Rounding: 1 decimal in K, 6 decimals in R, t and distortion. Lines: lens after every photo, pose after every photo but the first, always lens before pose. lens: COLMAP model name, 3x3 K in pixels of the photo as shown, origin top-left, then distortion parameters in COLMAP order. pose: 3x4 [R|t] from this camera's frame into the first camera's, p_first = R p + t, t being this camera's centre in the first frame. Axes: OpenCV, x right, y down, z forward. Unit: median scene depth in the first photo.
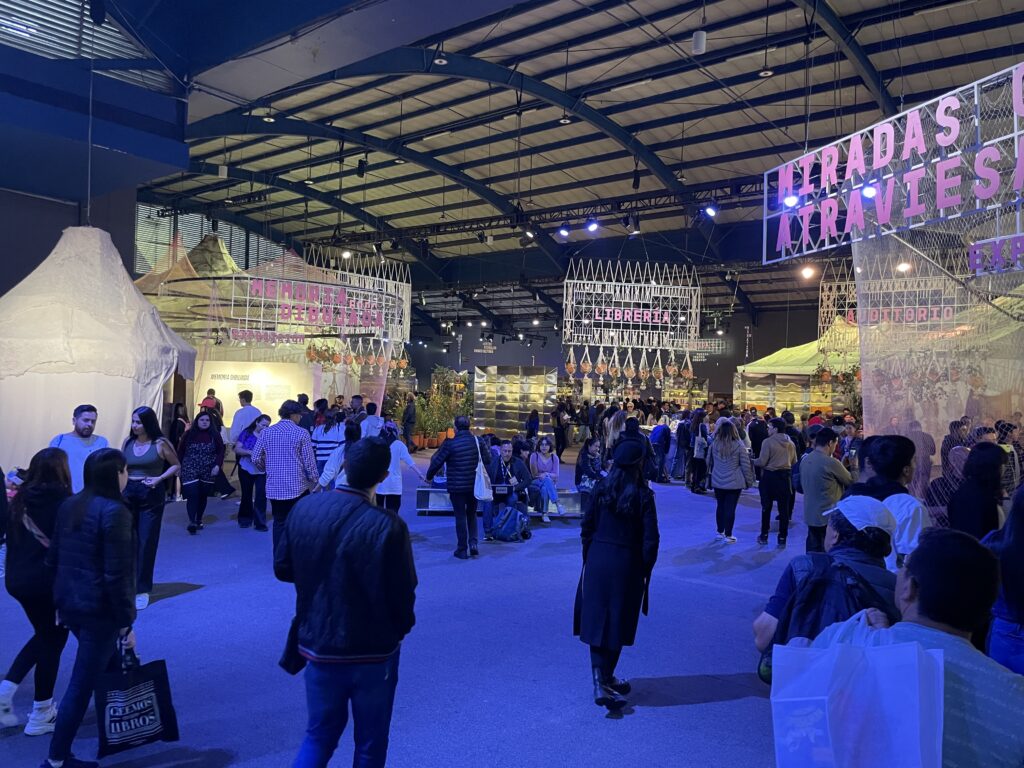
lens RADIAL K [[771.6, 0, 509.8], [0, 771.6, 384.4], [0, 0, 1]] dist [0.015930, 0.001615]
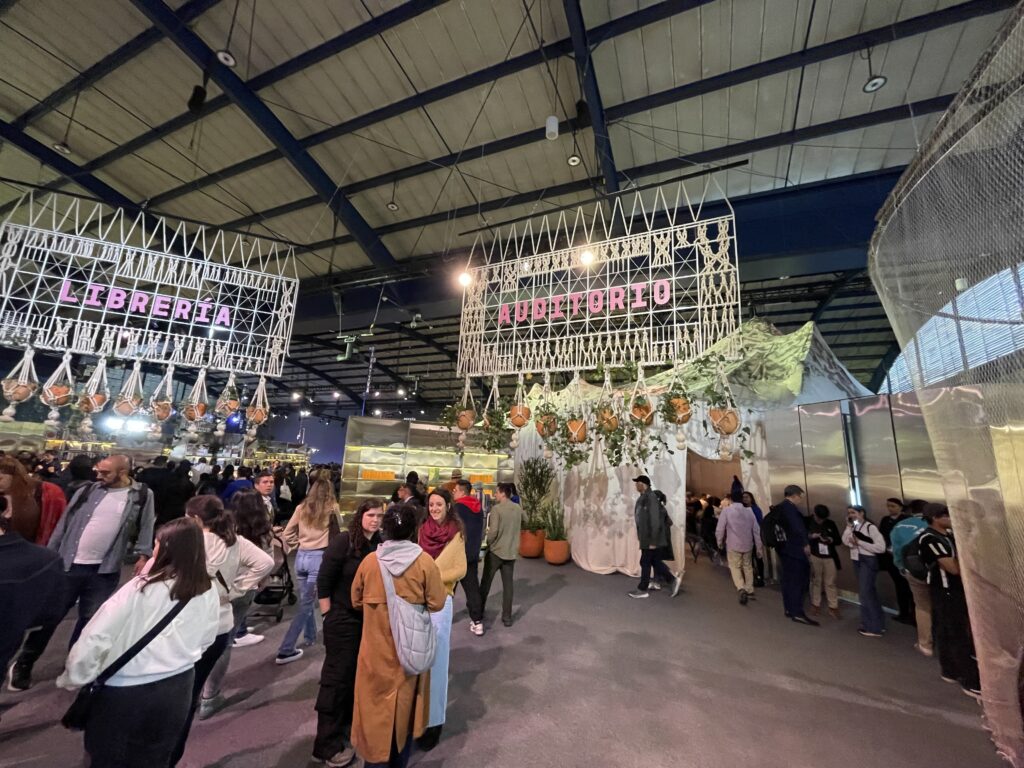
lens RADIAL K [[409.9, 0, 513.8], [0, 409.9, 379.6], [0, 0, 1]] dist [0.000911, 0.000157]
pose [[0.963321, 0.071729, 0.258589, 0.366948], [-0.018849, 0.979321, -0.201432, 0.021353], [-0.267690, 0.189170, 0.944752, 0.709854]]
